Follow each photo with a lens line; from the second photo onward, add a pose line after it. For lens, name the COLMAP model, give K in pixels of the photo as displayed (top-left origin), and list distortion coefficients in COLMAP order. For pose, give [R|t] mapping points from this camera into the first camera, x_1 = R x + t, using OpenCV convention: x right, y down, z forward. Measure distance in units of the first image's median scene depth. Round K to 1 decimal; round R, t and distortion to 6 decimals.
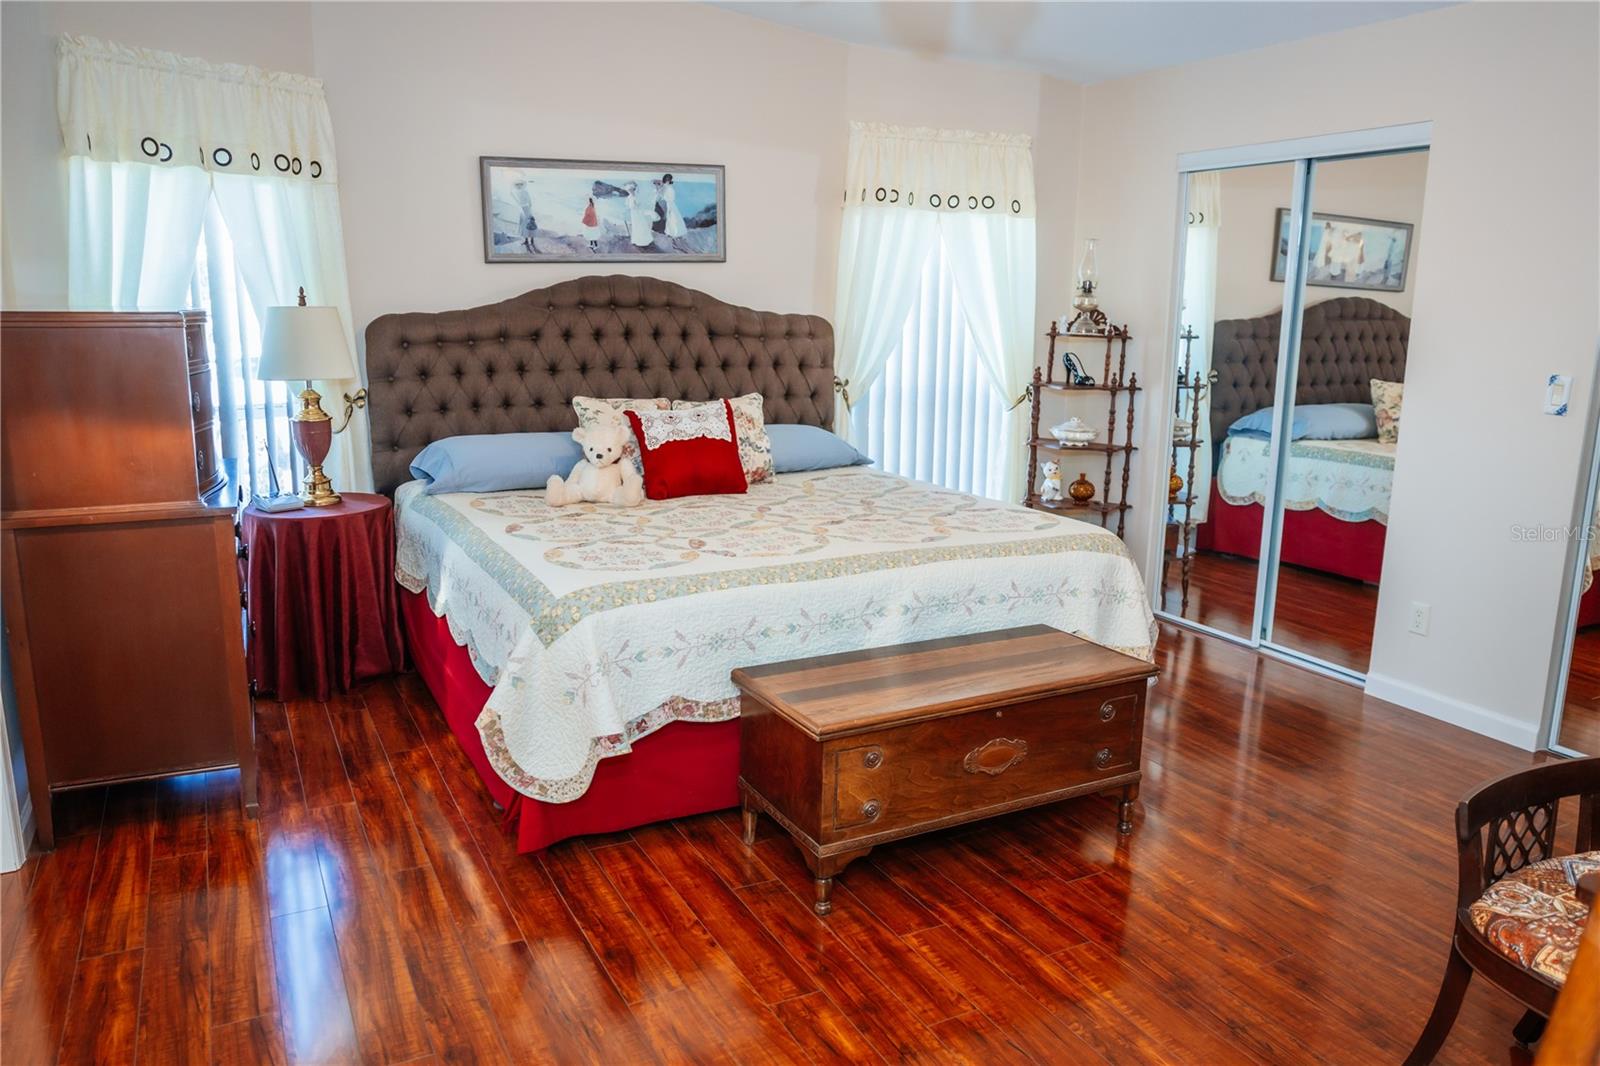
lens RADIAL K [[1213.4, 0, 823.7], [0, 1213.4, 526.7], [0, 0, 1]] dist [-0.080153, 0.095966]
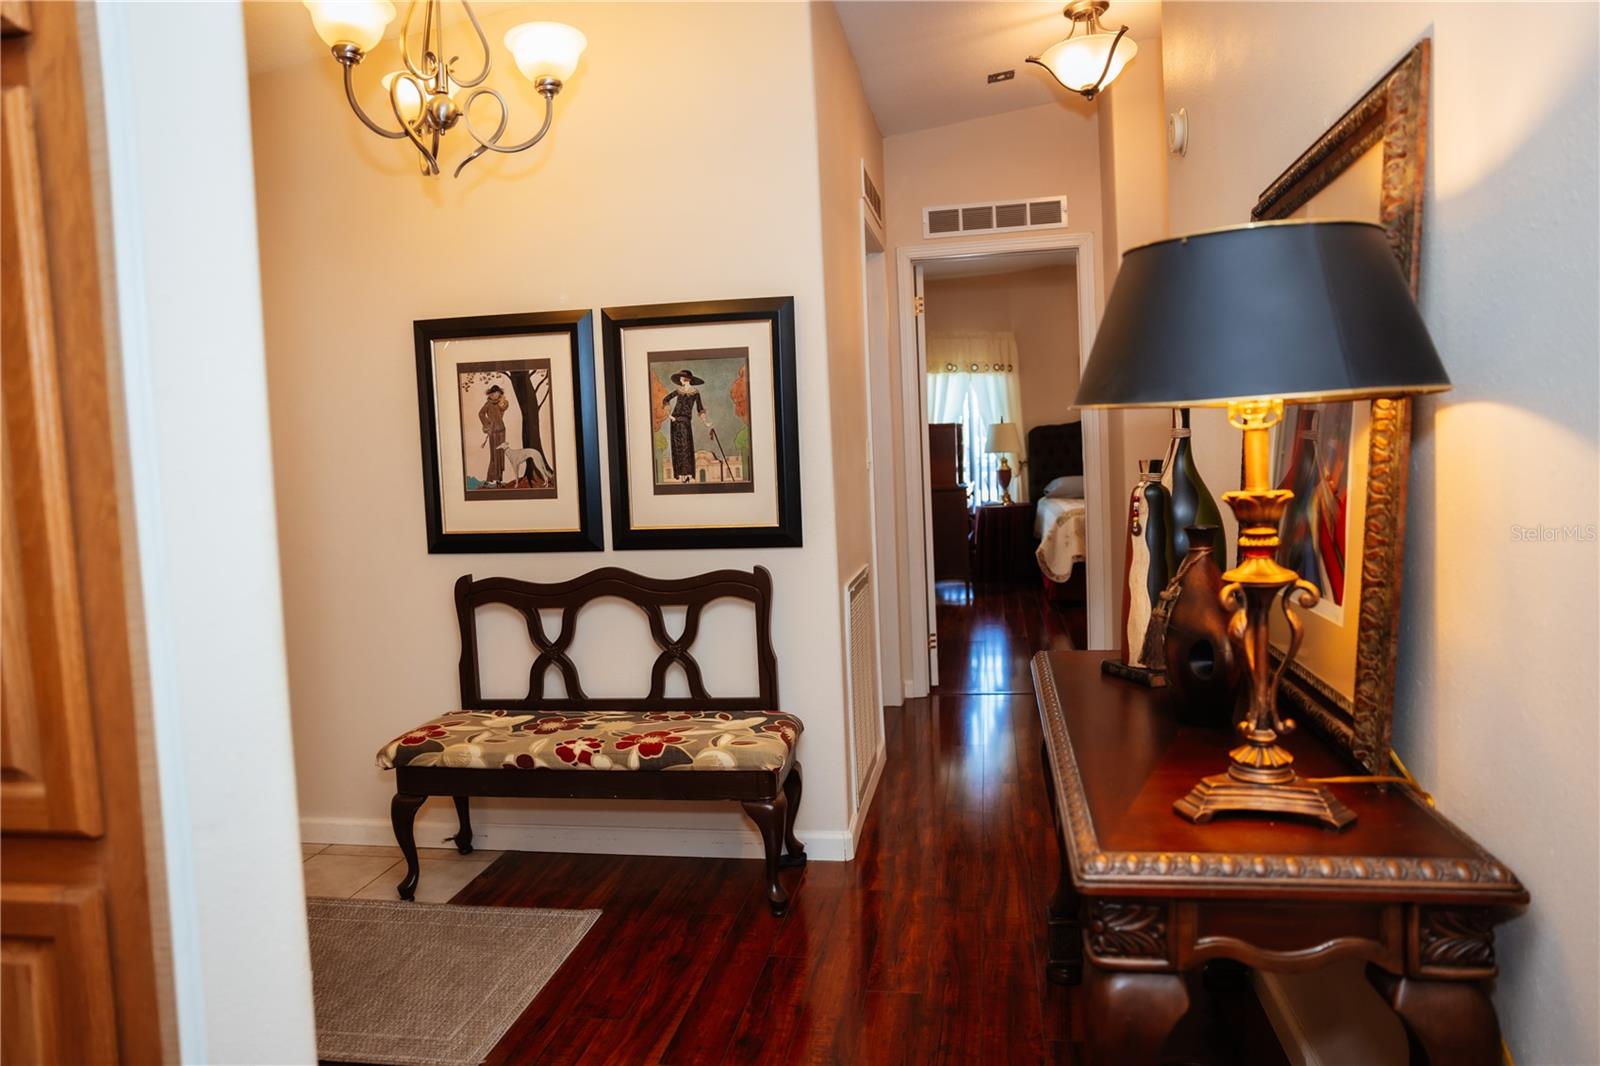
lens RADIAL K [[1081.1, 0, 800.0], [0, 1081.1, 533.0], [0, 0, 1]] dist [-0.076293, 0.066935]
pose [[0.790874, -0.003265, -0.611970, 0.590257], [-0.066694, 0.993570, -0.091491, 0.269933], [0.608334, 0.113173, 0.785571, -0.967463]]
